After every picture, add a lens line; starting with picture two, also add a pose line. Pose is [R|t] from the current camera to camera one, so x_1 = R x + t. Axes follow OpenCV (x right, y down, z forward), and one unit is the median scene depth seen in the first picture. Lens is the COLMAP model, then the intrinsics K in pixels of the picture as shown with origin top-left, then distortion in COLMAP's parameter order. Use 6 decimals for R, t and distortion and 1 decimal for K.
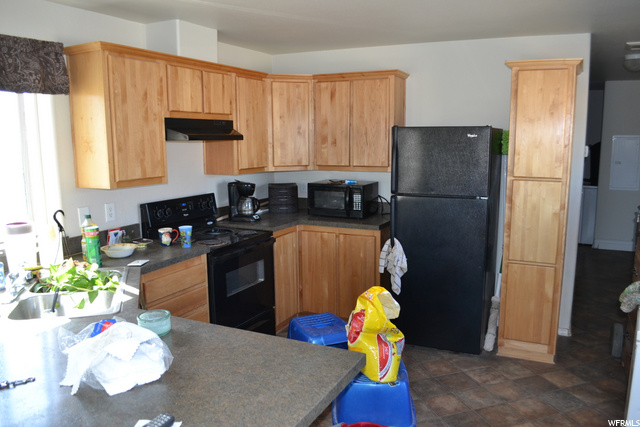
lens RADIAL K [[515.9, 0, 331.1], [0, 515.9, 225.3], [0, 0, 1]] dist [-0.078933, 0.003548]
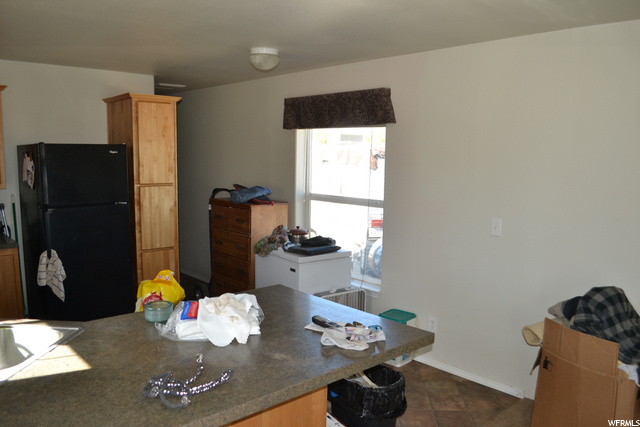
lens RADIAL K [[515.9, 0, 331.1], [0, 515.9, 225.3], [0, 0, 1]] dist [-0.078933, 0.003548]
pose [[0.367149, -0.116414, 0.922849, -0.631141], [0.141780, 0.987548, 0.068169, -0.013036], [-0.919293, 0.105814, 0.379082, 0.091135]]
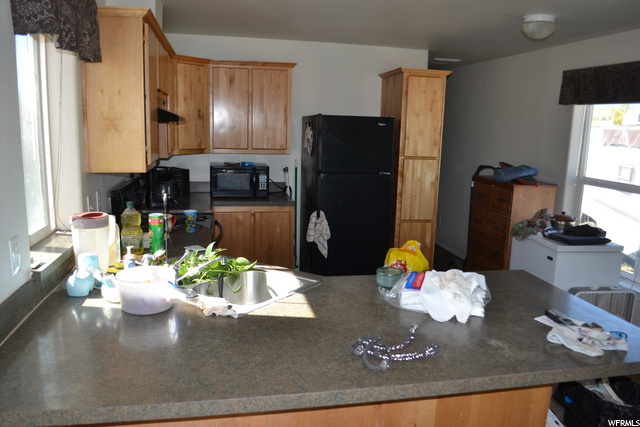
lens RADIAL K [[515.9, 0, 331.1], [0, 515.9, 225.3], [0, 0, 1]] dist [-0.078933, 0.003548]
pose [[0.790662, -0.087347, 0.605991, -0.592823], [0.069594, 0.996178, 0.052787, -0.001673], [-0.608285, 0.000437, 0.793718, 0.062201]]
